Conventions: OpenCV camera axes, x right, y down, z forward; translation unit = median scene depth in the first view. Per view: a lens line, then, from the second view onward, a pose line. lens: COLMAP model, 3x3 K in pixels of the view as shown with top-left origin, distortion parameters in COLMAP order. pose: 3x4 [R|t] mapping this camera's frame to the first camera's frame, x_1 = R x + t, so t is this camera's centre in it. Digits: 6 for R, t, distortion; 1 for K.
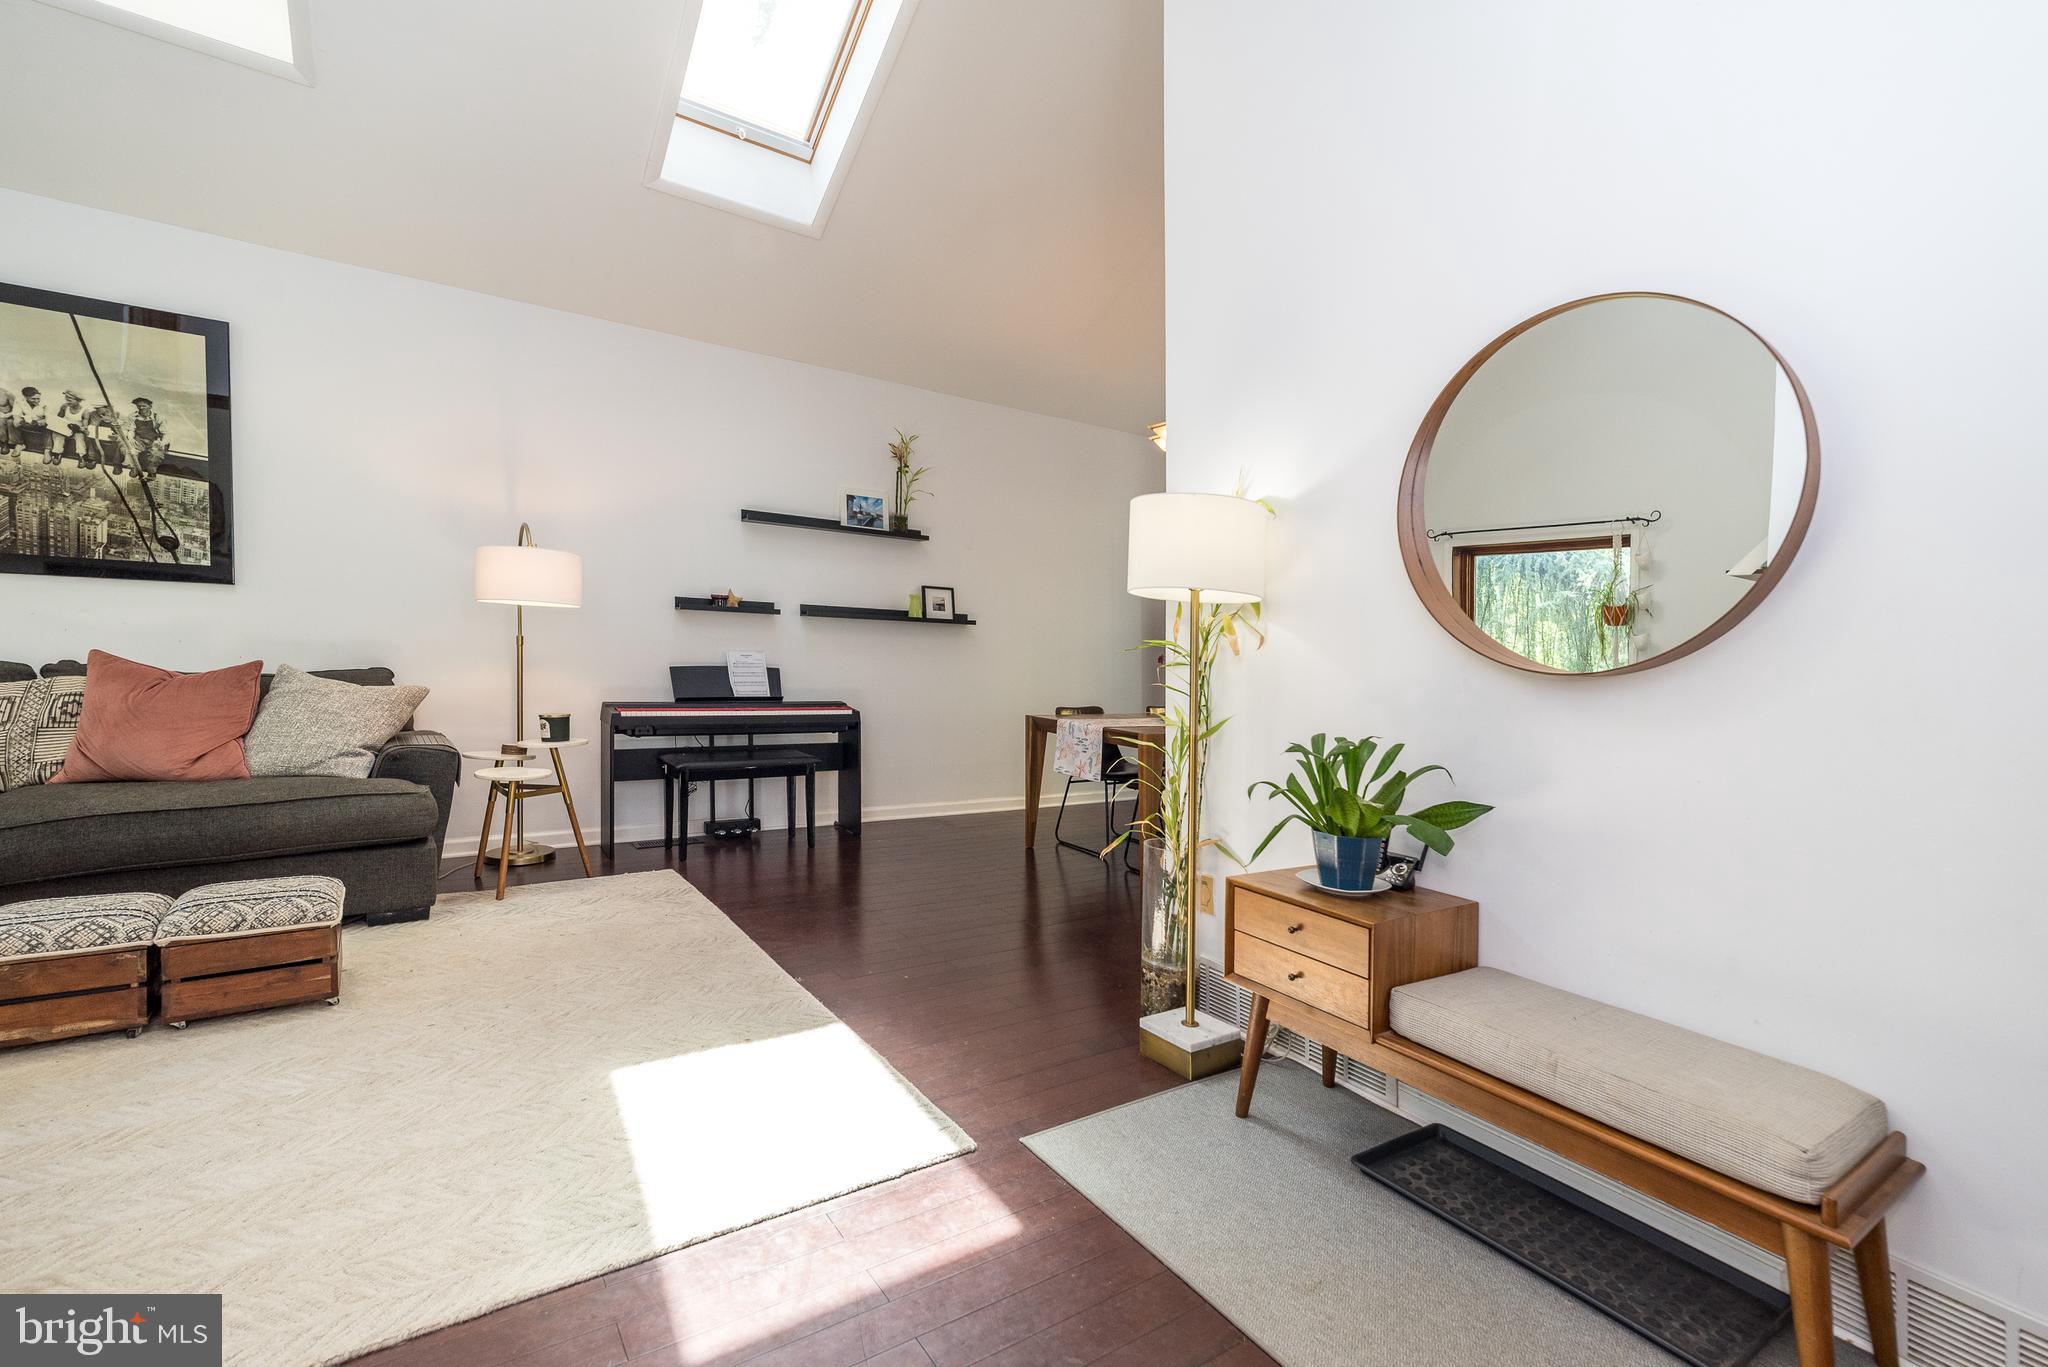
lens RADIAL K [[907.5, 0, 1023.6], [0, 907.5, 682.9], [0, 0, 1]] dist [0.007232, -0.000989]
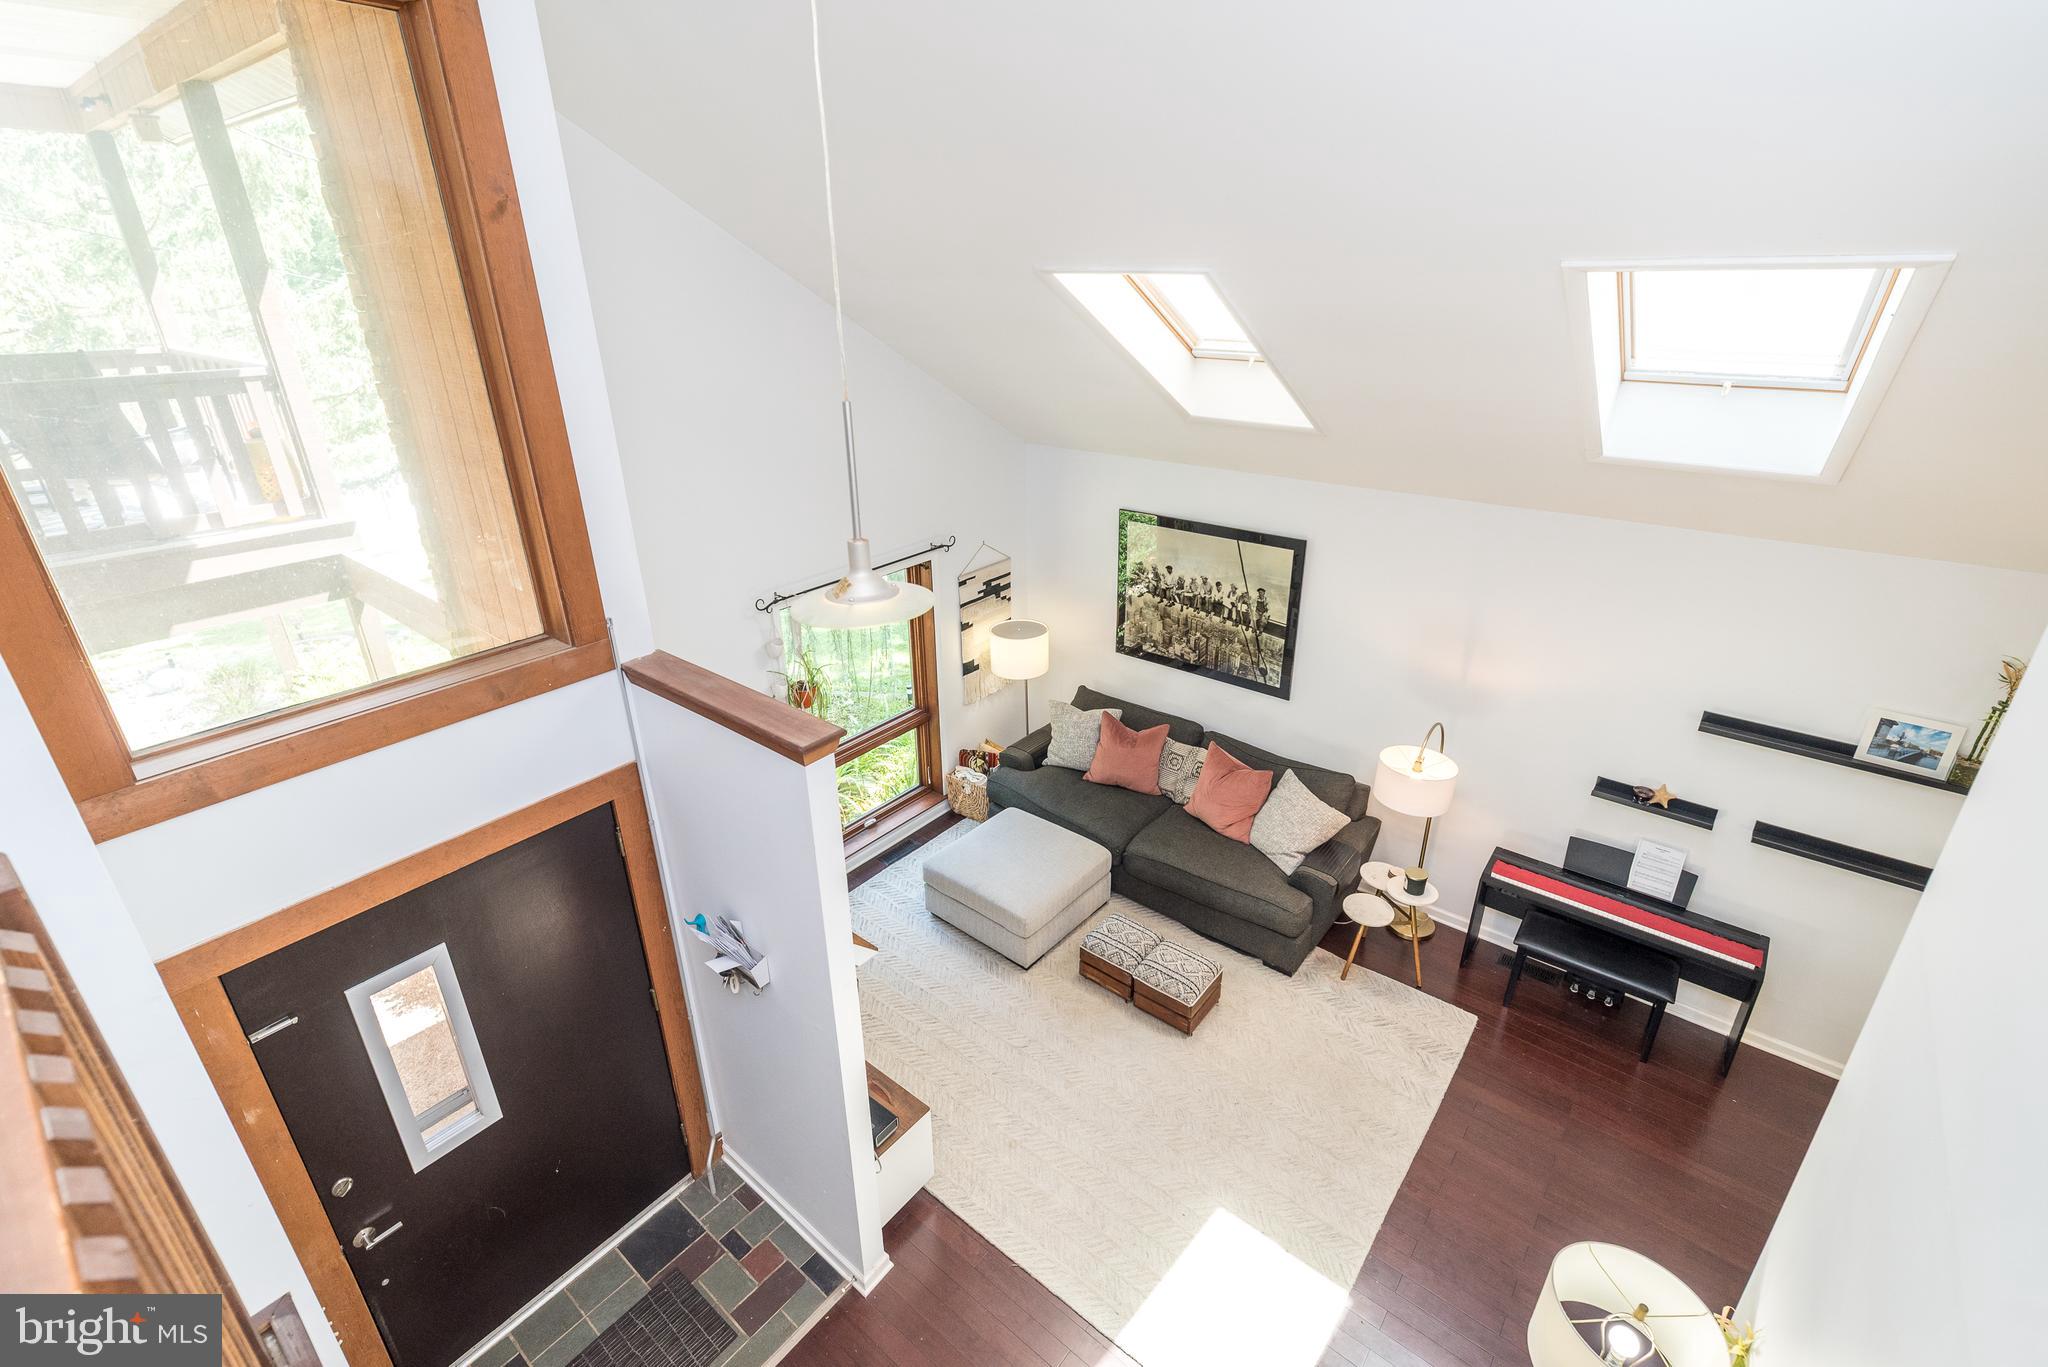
lens RADIAL K [[907.5, 0, 1023.6], [0, 907.5, 682.9], [0, 0, 1]] dist [0.007232, -0.000989]
pose [[0.263041, 0.381815, -0.886017, 0.418850], [-0.004185, 0.918800, 0.394700, -0.788972], [0.964775, -0.100115, 0.243280, 0.179487]]
